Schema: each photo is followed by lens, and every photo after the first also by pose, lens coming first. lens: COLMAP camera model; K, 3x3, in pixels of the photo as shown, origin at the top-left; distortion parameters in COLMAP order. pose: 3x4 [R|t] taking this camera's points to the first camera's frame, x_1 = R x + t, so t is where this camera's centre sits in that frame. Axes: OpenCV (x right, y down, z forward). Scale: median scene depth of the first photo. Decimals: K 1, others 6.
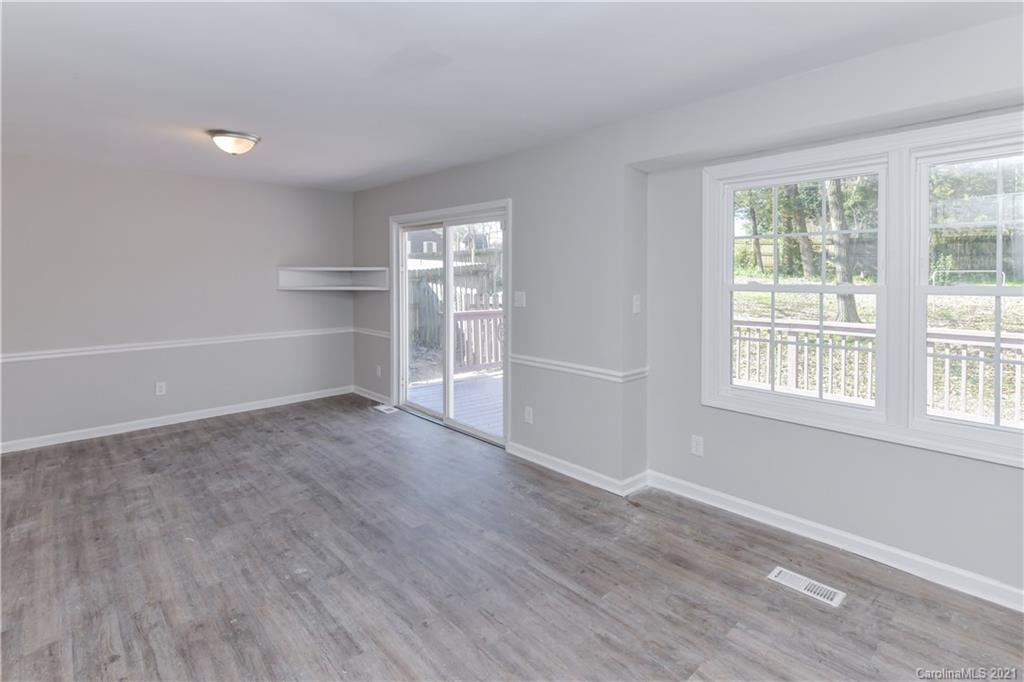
lens RADIAL K [[496.8, 0, 516.2], [0, 496.8, 286.8], [0, 0, 1]] dist [0.002117, -0.000067]
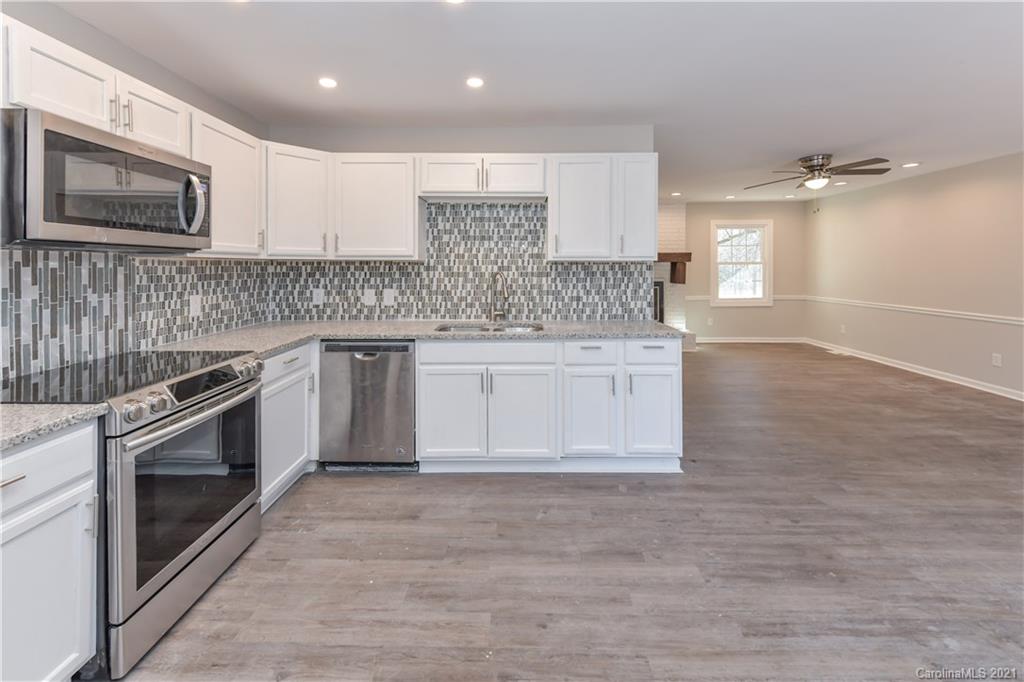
lens RADIAL K [[421.0, 0, 516.4], [0, 421.0, 270.0], [0, 0, 1]] dist [0.012022, -0.004004]
pose [[-0.687698, 0.010714, -0.725917, 0.399180], [-0.011935, 0.999589, 0.026059, 0.023315], [0.725898, 0.026585, -0.687288, 0.874096]]
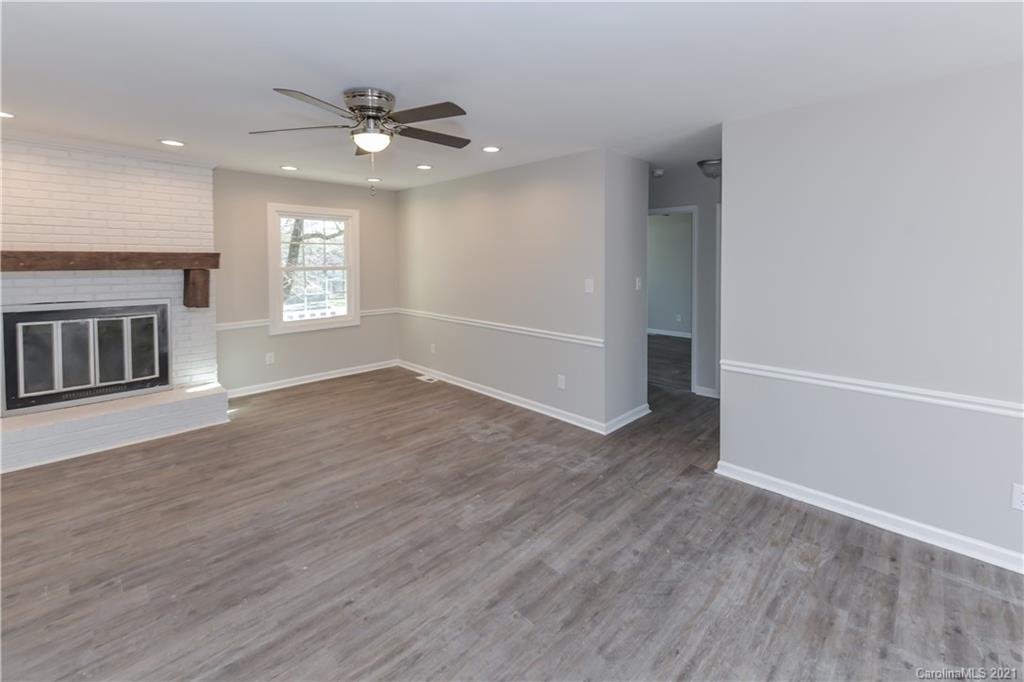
lens RADIAL K [[430.2, 0, 520.1], [0, 430.2, 275.0], [0, 0, 1]] dist [0.003702, -0.000847]
pose [[0.057744, 0.035723, -0.997692, -0.594279], [-0.027372, 0.999041, 0.034187, -0.030093], [0.997956, 0.025335, 0.058667, 0.859231]]
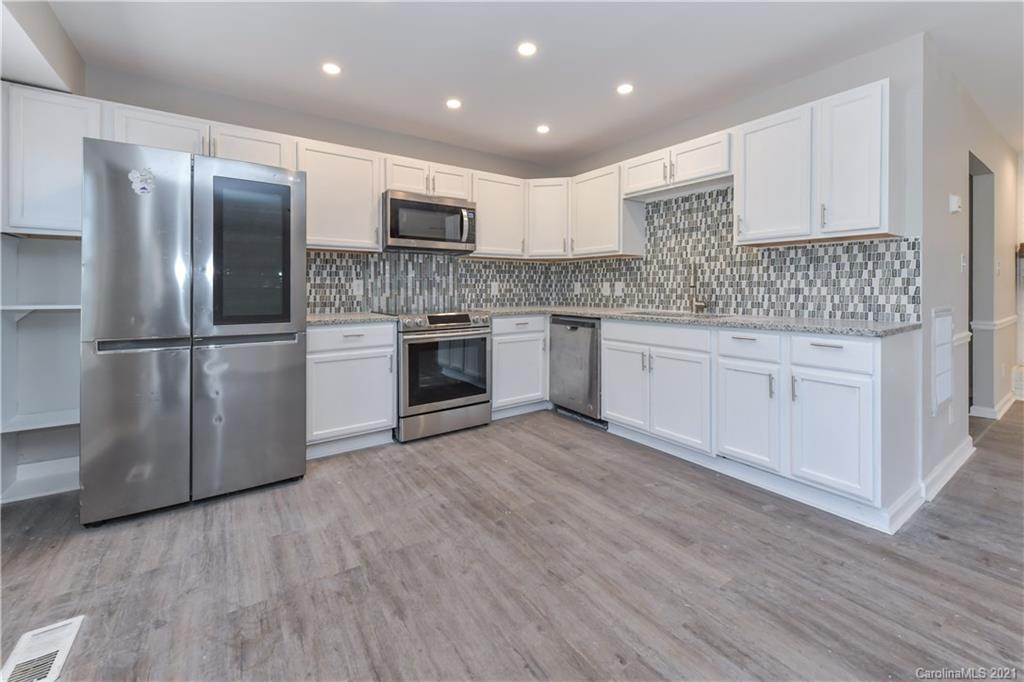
lens RADIAL K [[421.4, 0, 522.2], [0, 421.4, 290.8], [0, 0, 1]] dist [-0.000725, -0.000125]
pose [[-0.991497, 0.005459, 0.130013, -0.095626], [0.009219, 0.999556, 0.028332, 0.101893], [-0.129800, 0.029289, -0.991107, 1.241080]]
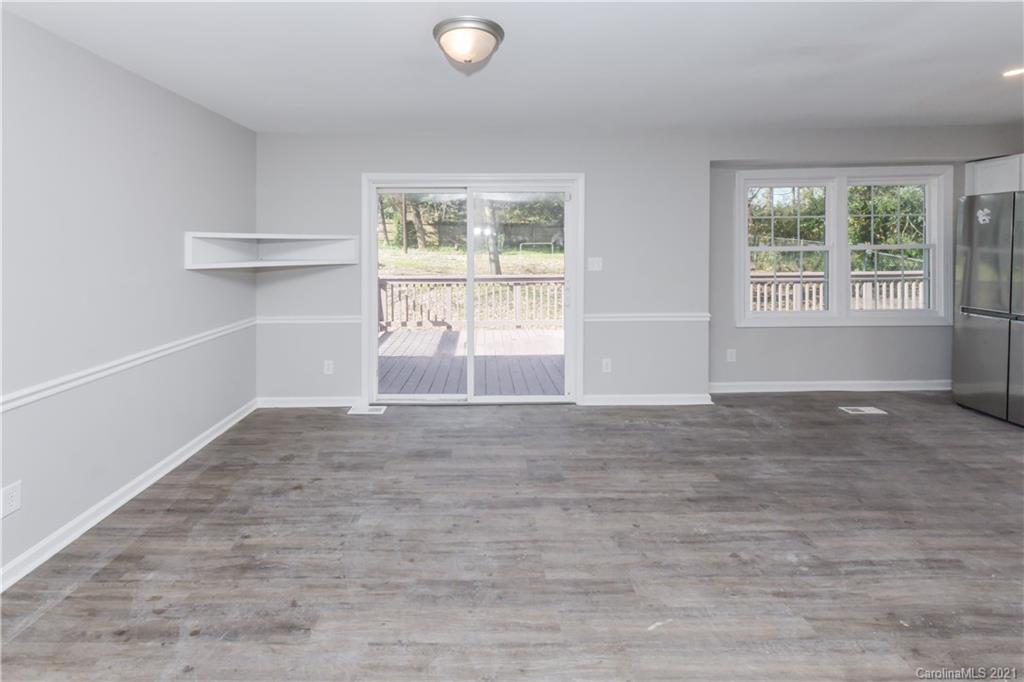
lens RADIAL K [[427.7, 0, 477.8], [0, 427.7, 247.5], [0, 0, 1]] dist [0.002297, -0.000293]
pose [[0.690104, -0.005712, 0.723688, -1.284431], [0.025198, 0.999552, -0.016139, 0.000446], [-0.723272, 0.029374, 0.689938, 0.788165]]
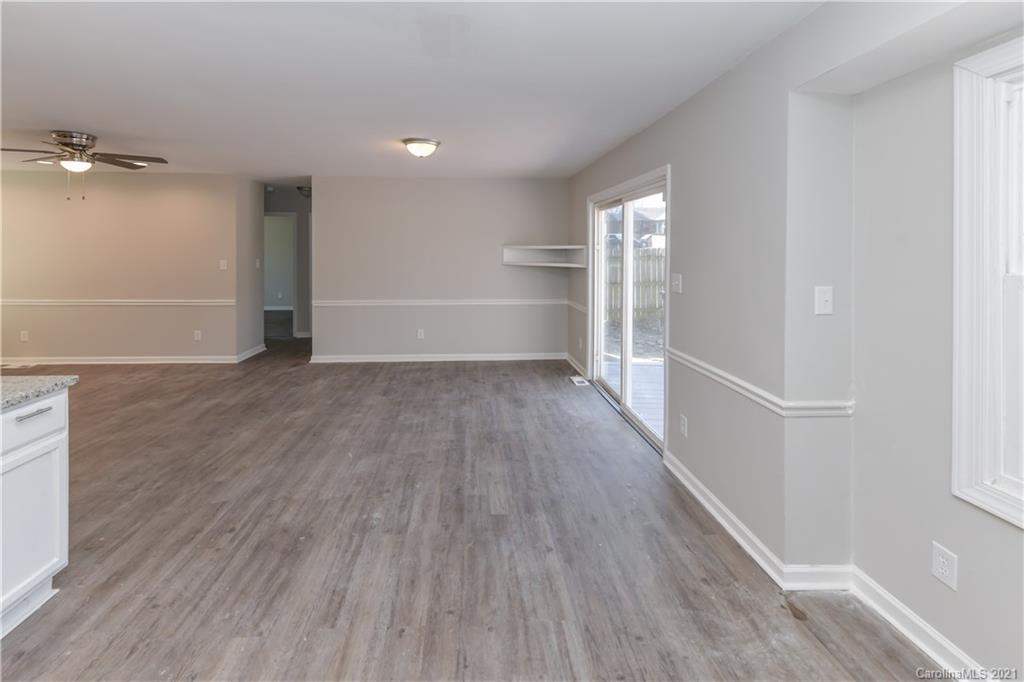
lens RADIAL K [[436.5, 0, 490.0], [0, 436.5, 245.7], [0, 0, 1]] dist [0.012291, -0.004040]
pose [[0.769682, -0.002250, -0.638423, 0.350758], [-0.023737, 0.999202, -0.032138, -0.001250], [0.637985, 0.039891, 0.769015, 0.356008]]
